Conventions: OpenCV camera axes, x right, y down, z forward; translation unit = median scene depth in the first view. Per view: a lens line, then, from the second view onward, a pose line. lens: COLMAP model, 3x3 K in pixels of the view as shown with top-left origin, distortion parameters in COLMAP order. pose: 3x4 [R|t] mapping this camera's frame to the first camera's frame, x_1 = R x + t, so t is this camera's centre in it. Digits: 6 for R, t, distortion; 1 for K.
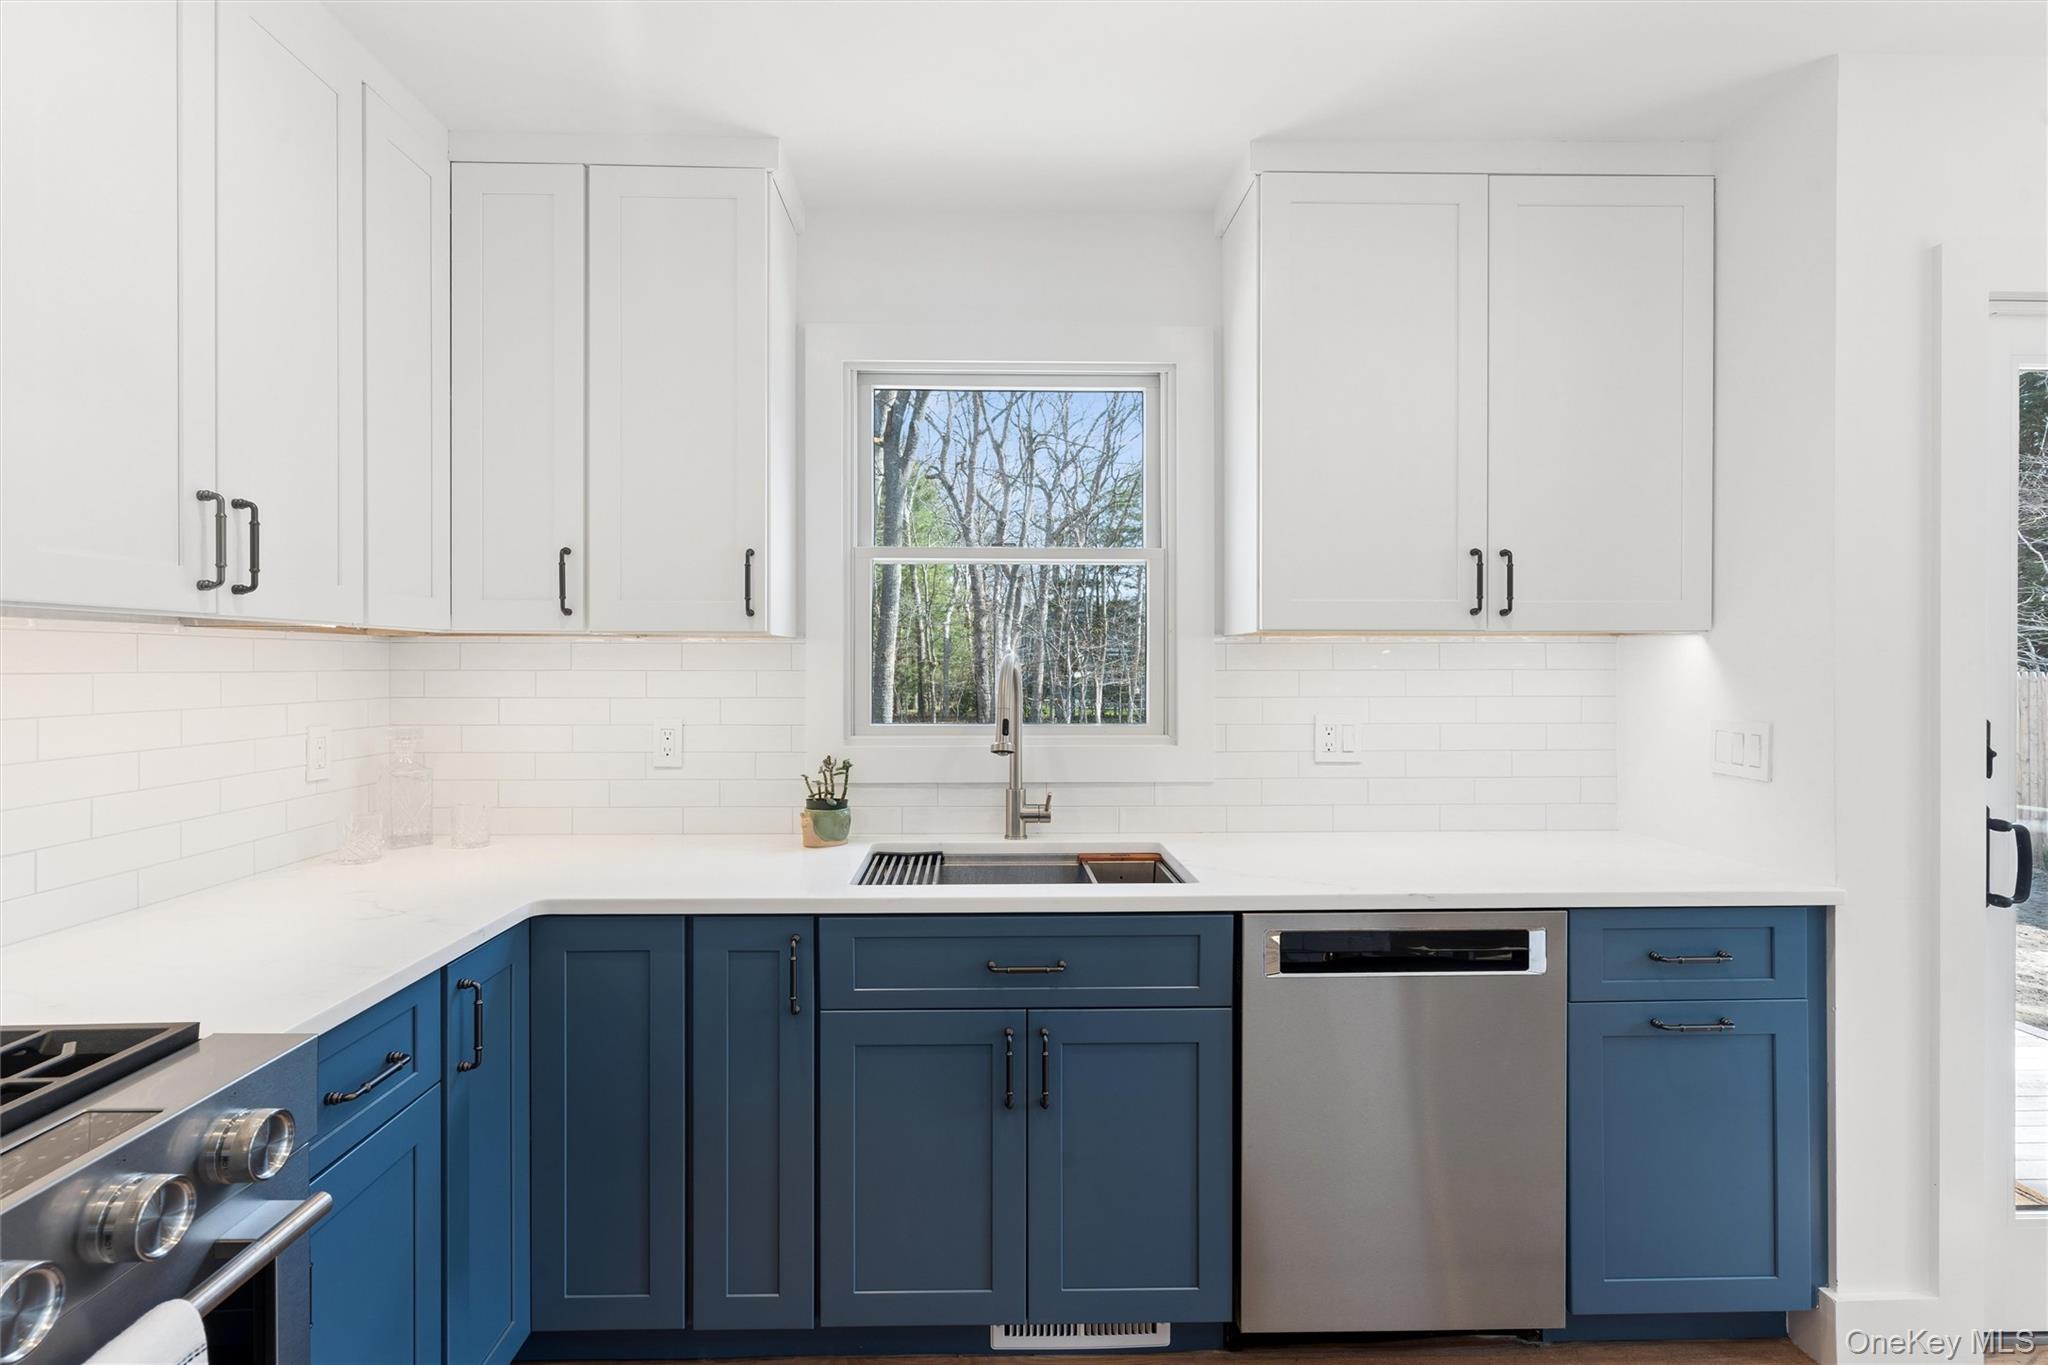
lens RADIAL K [[978.0, 0, 1030.2], [0, 978.0, 668.7], [0, 0, 1]] dist [0.000291, -0.000324]
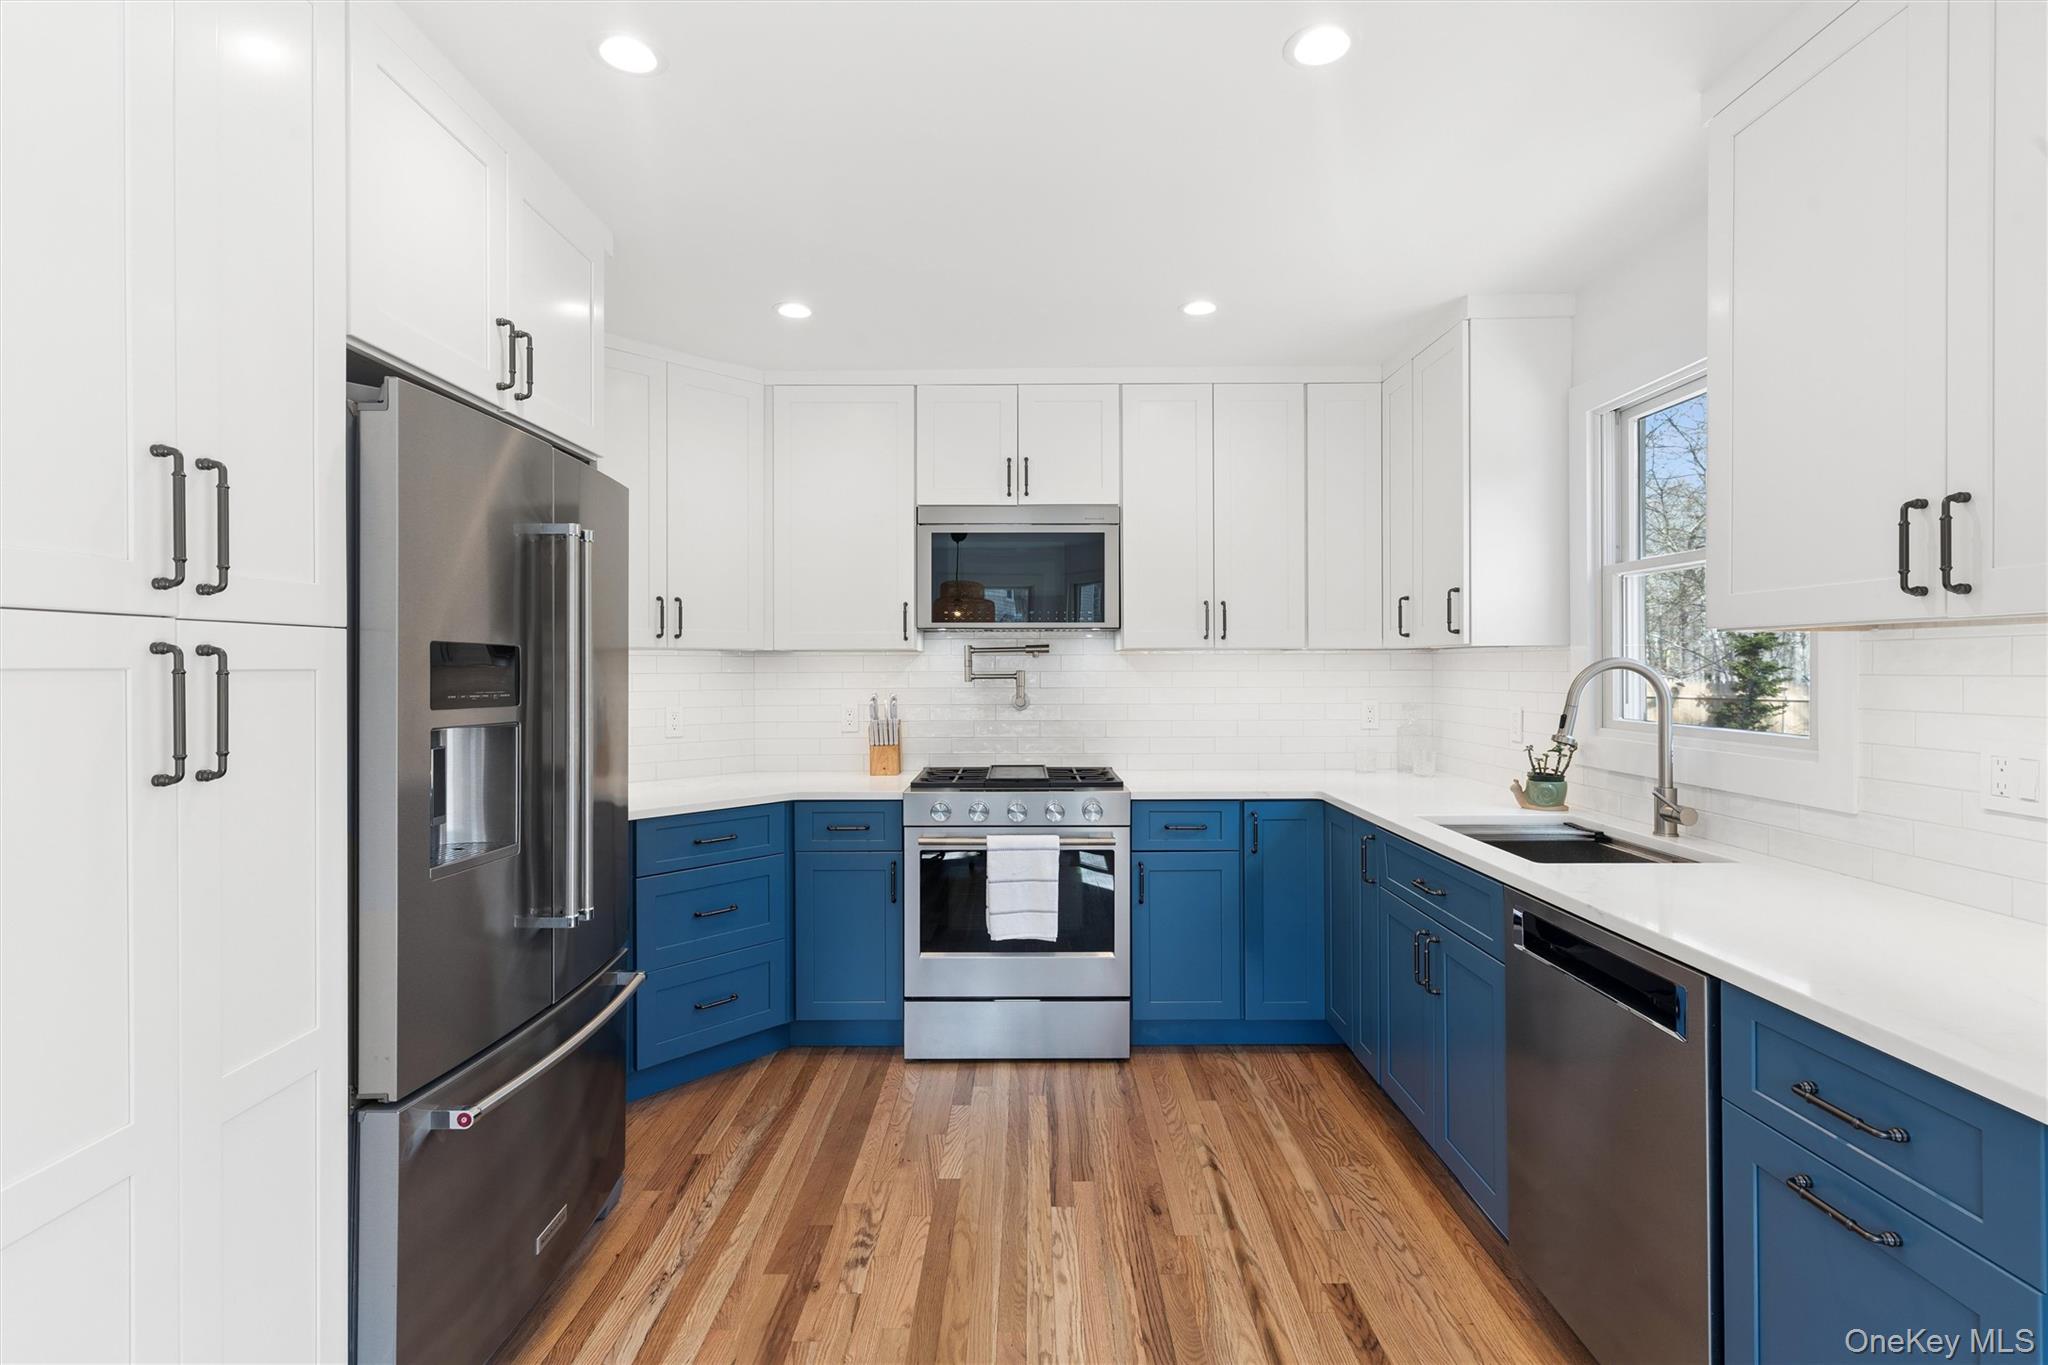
lens RADIAL K [[978.0, 0, 1029.4], [0, 978.0, 673.6], [0, 0, 1]] dist [0.000291, -0.000324]
pose [[-0.034043, 0.006095, -0.999402, 1.149208], [-0.006710, 0.999957, 0.006327, 0.000795], [0.999398, 0.006921, -0.034001, 0.408550]]
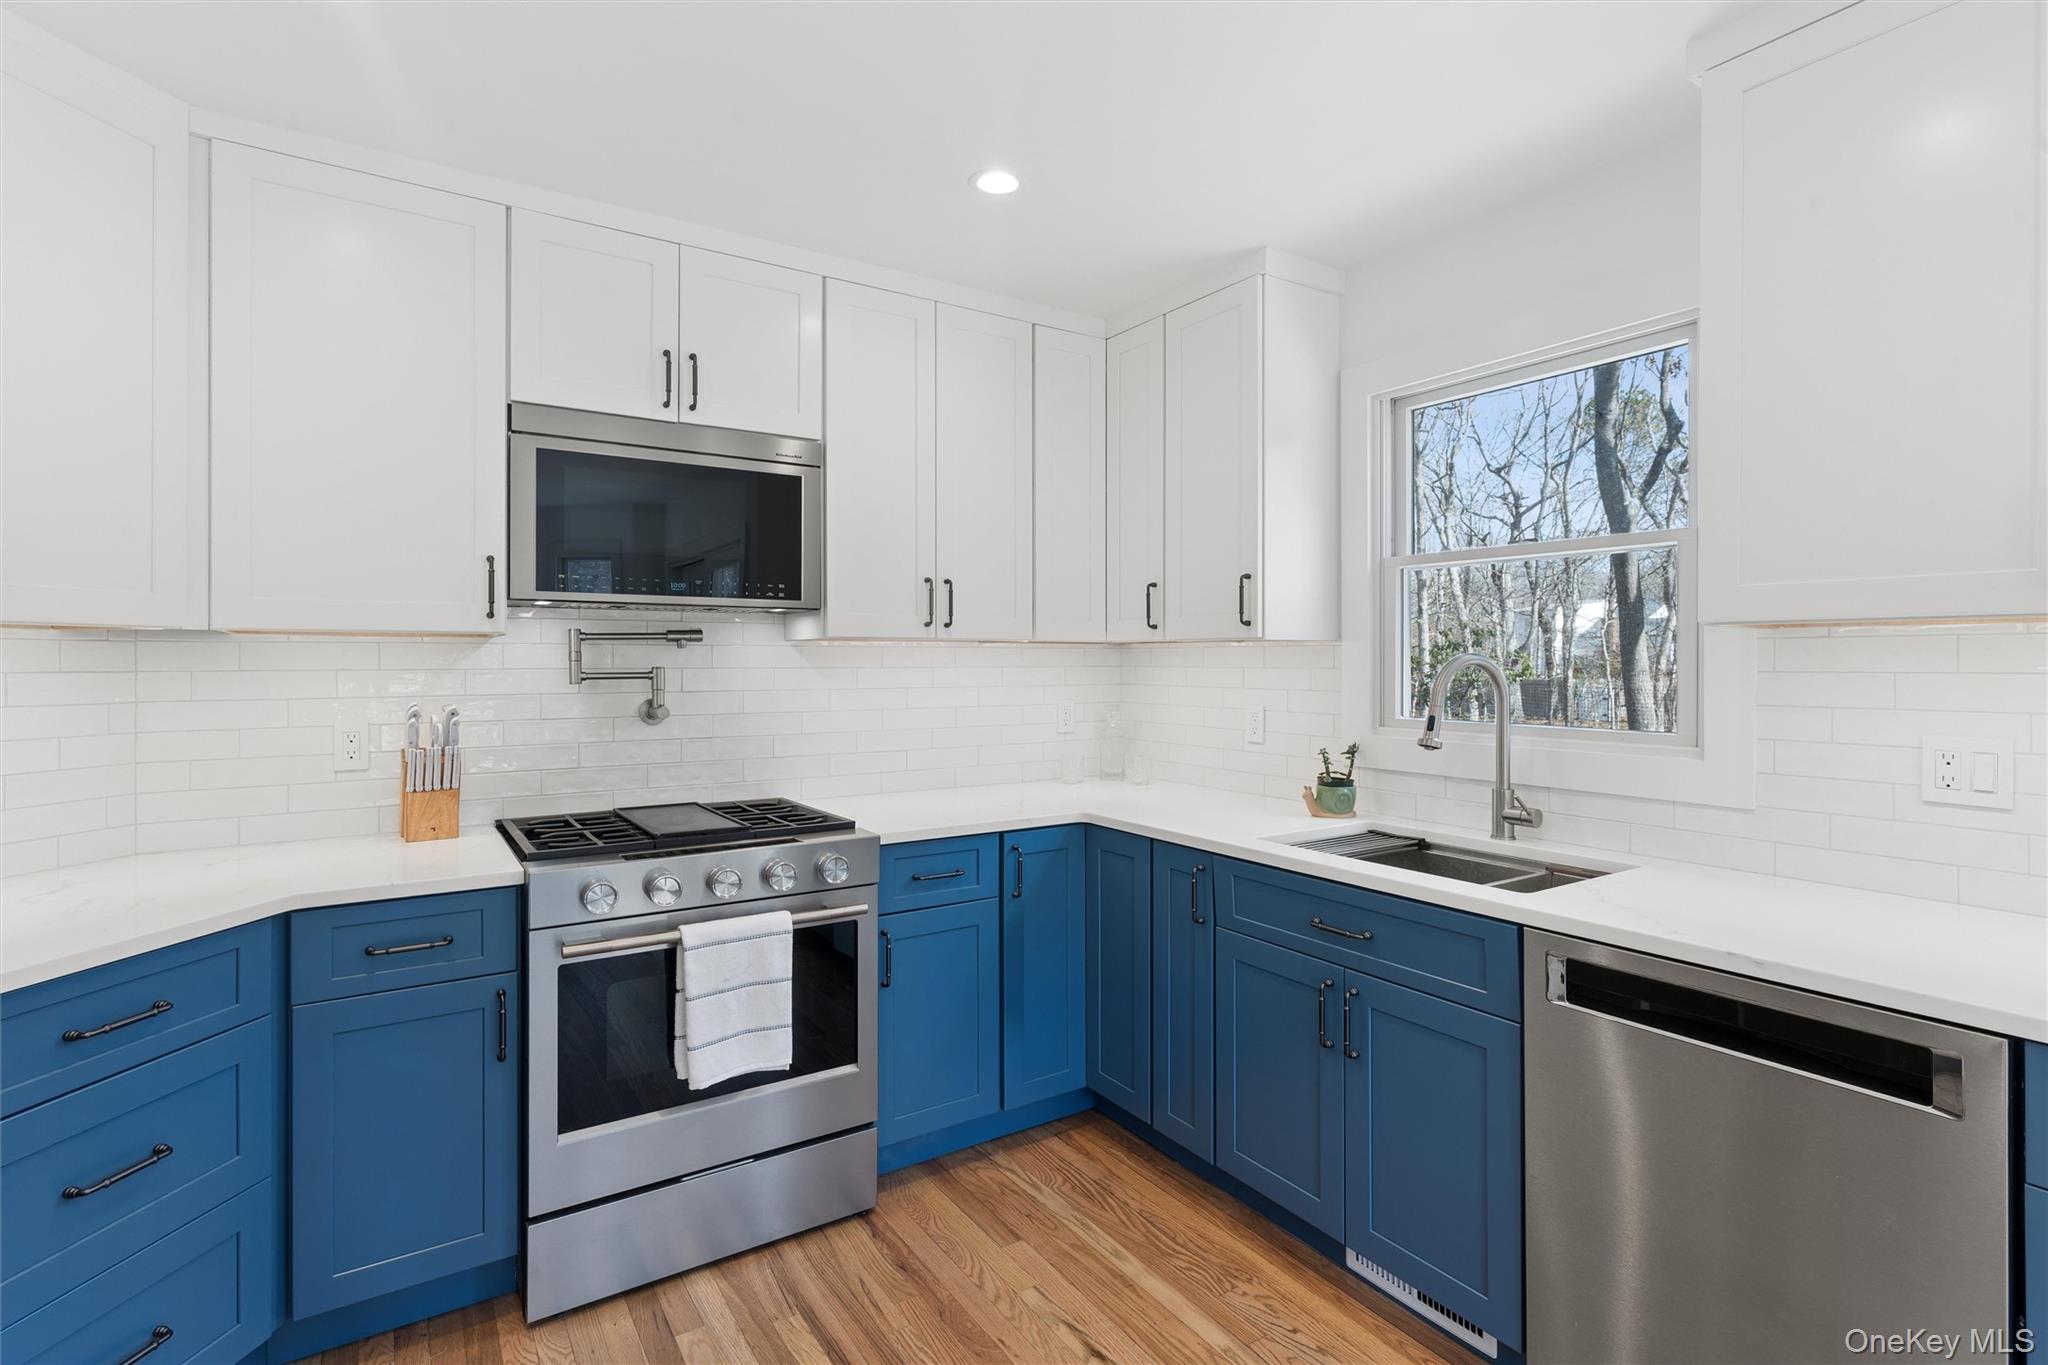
lens RADIAL K [[978.0, 0, 1032.3], [0, 978.0, 664.7], [0, 0, 1]] dist [0.000291, -0.000324]
pose [[0.518402, 0.001000, -0.855136, 0.648914], [-0.007605, 0.999965, -0.003441, 0.004494], [0.855103, 0.008287, 0.518392, 0.090873]]
